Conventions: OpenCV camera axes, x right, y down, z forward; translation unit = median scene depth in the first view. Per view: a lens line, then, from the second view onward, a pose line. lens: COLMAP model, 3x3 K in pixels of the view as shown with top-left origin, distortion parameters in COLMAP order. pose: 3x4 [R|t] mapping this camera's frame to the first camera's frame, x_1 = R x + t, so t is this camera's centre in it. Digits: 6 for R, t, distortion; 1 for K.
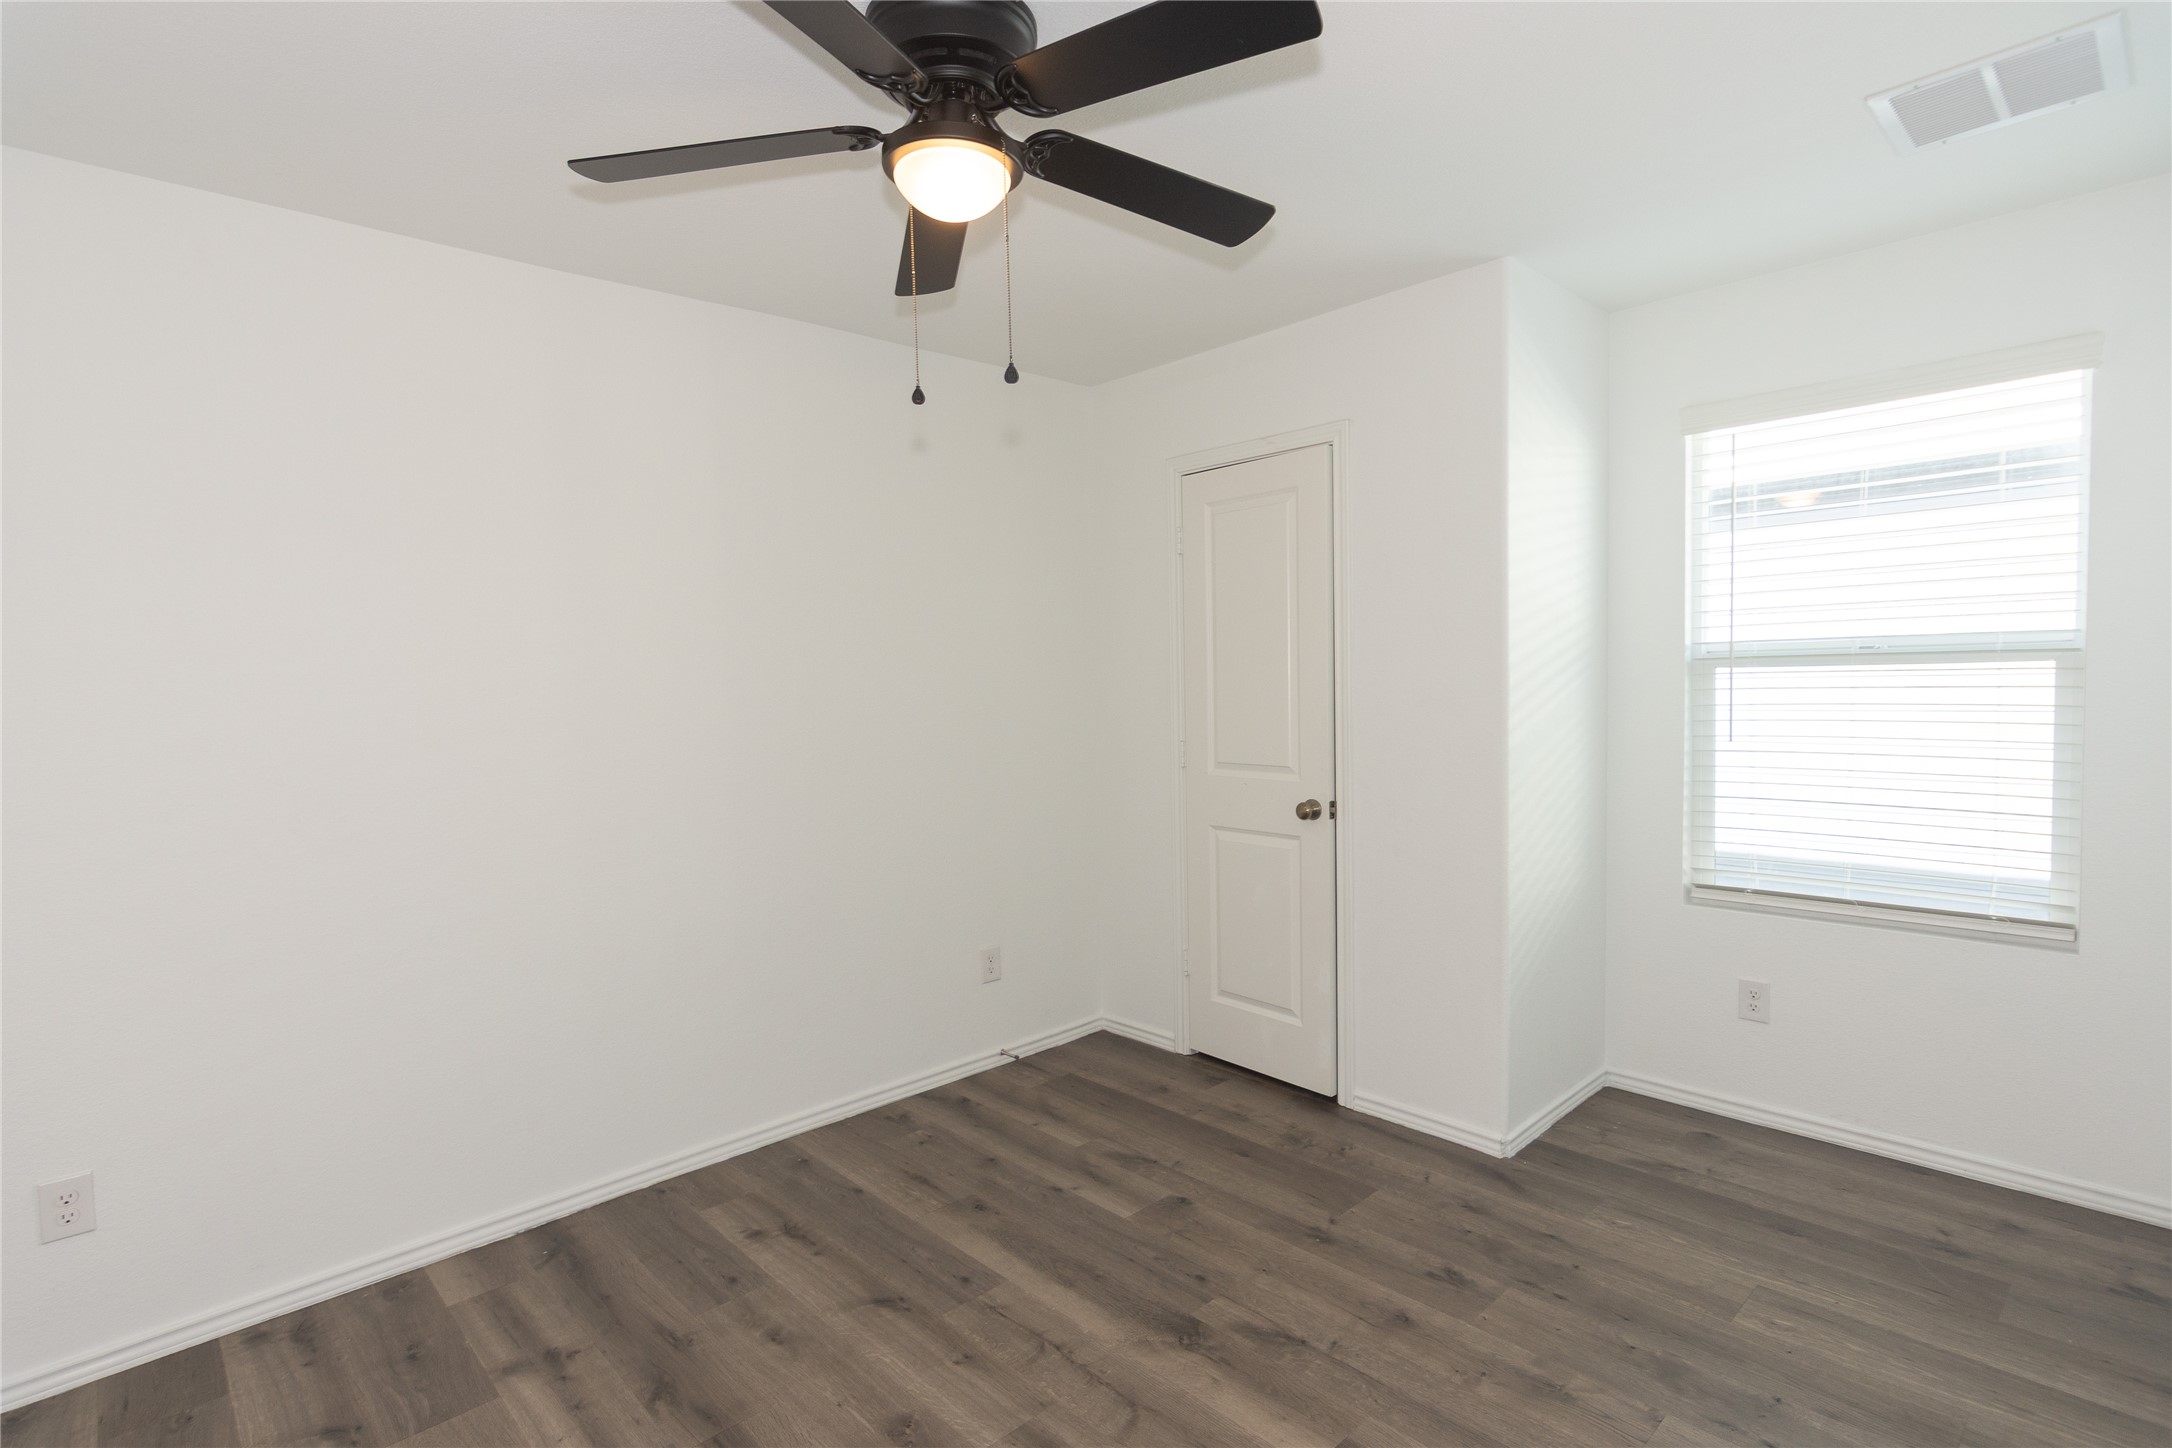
lens RADIAL K [[1051.9, 0, 1066.2], [0, 1051.9, 736.9], [0, 0, 1]] dist [-0.001200, 0.000539]
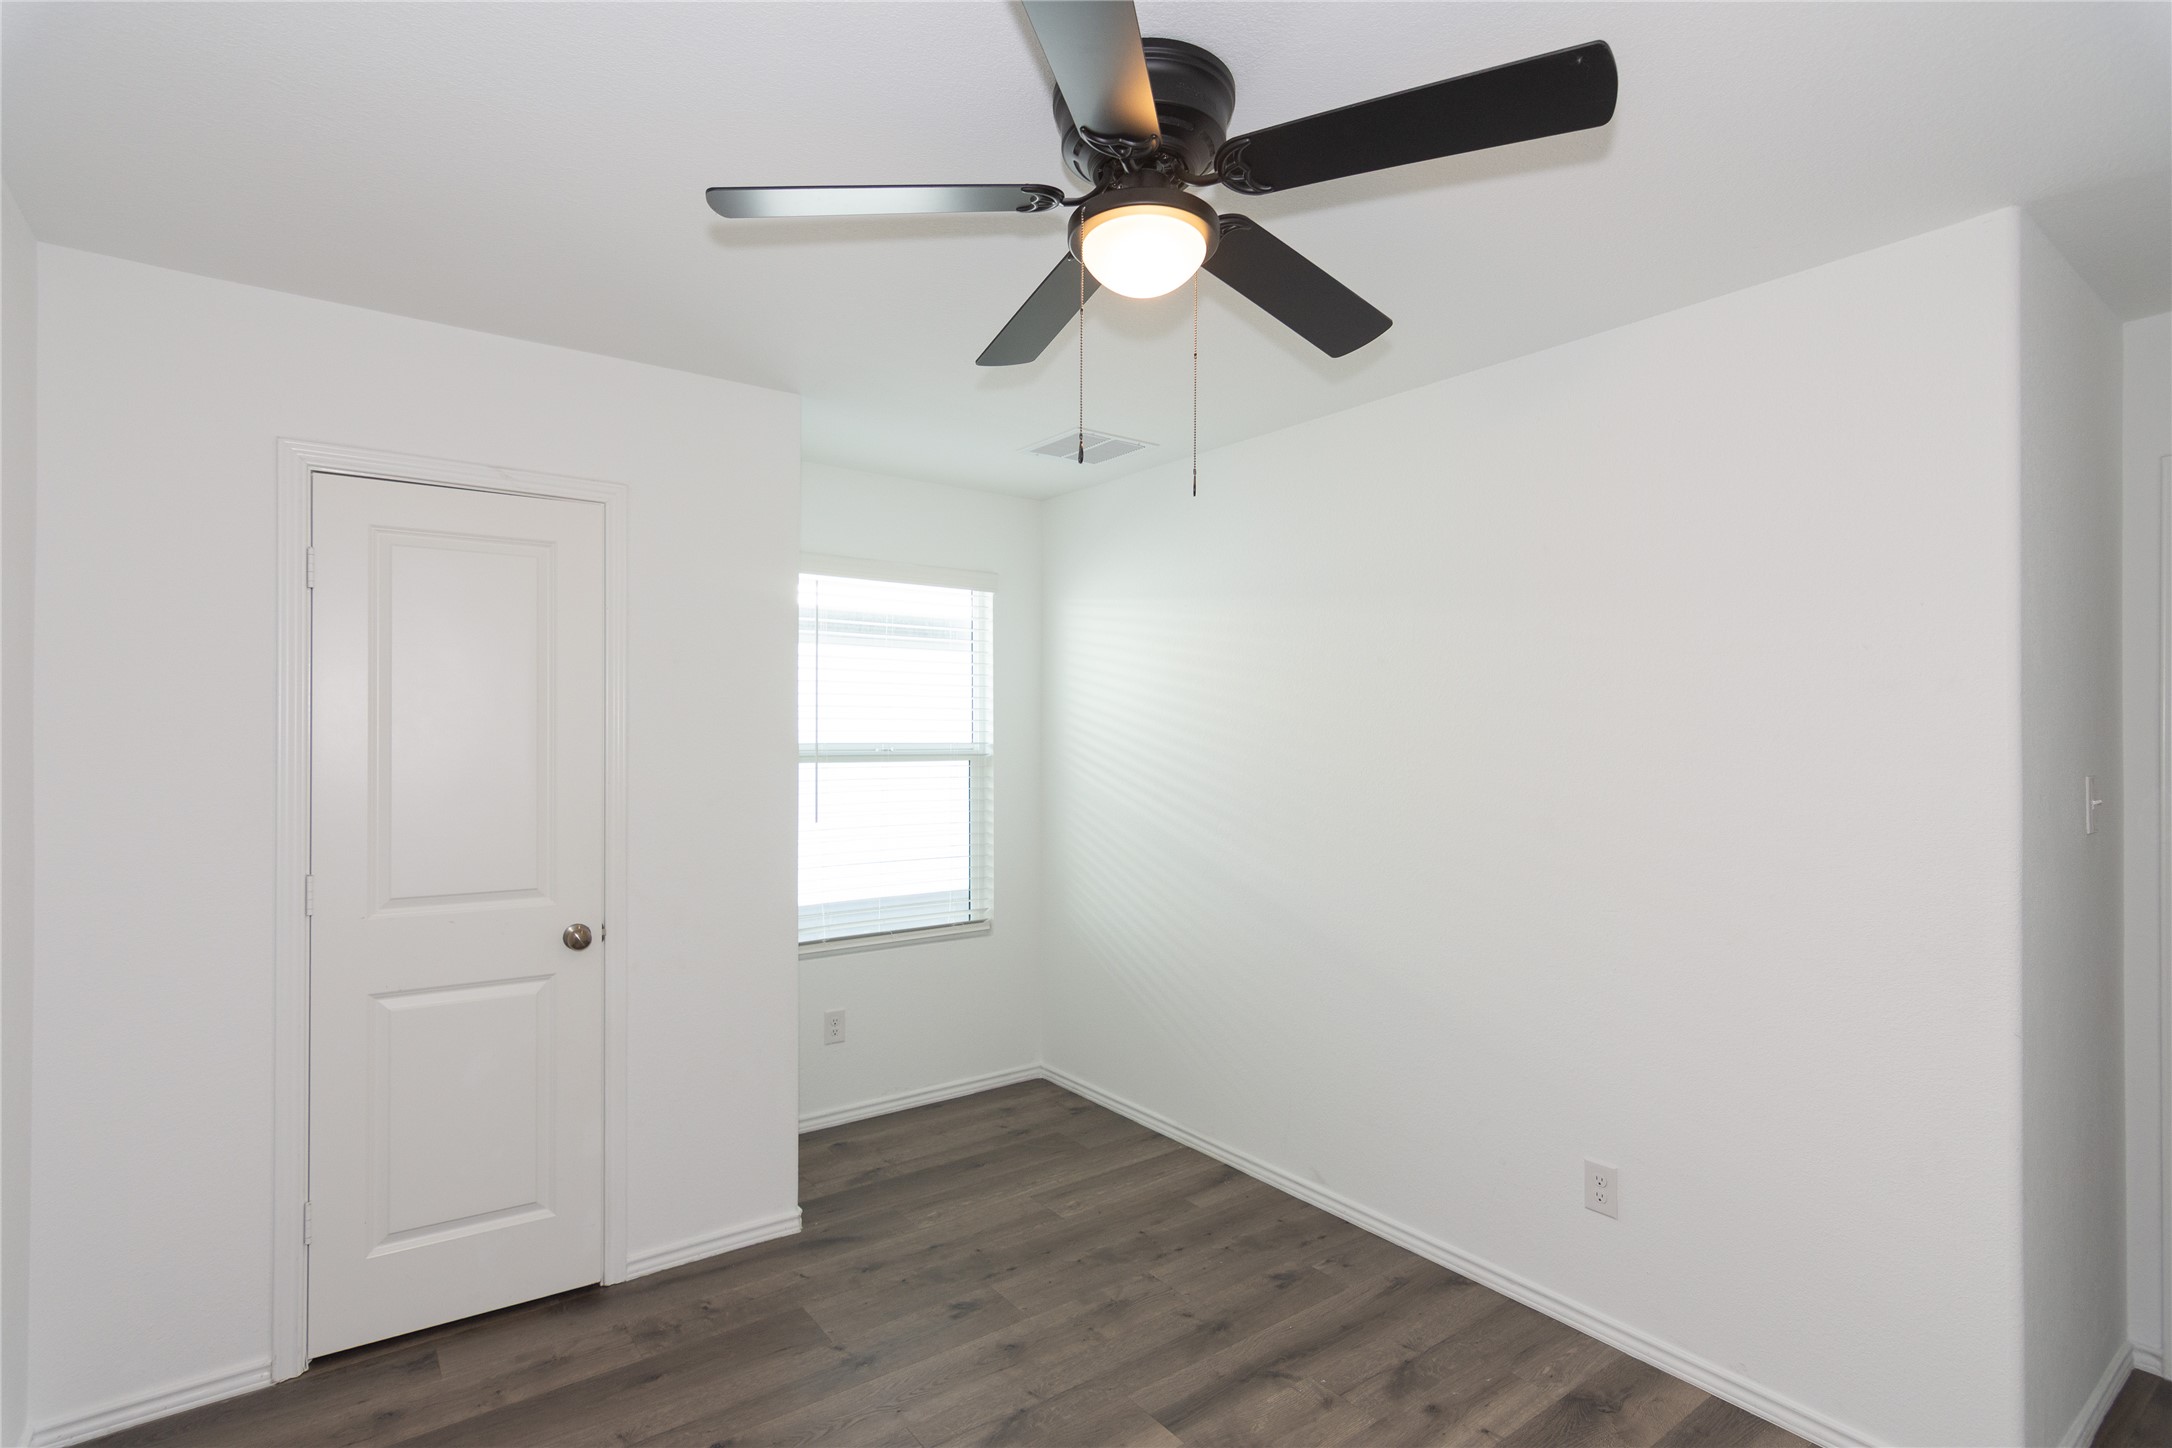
lens RADIAL K [[1051.9, 0, 1066.2], [0, 1051.9, 736.9], [0, 0, 1]] dist [-0.001200, 0.000539]
pose [[0.118640, 0.024479, 0.992636, -0.642287], [0.054766, 0.998013, -0.031158, -0.047409], [-0.991426, 0.058059, 0.117064, 0.616566]]
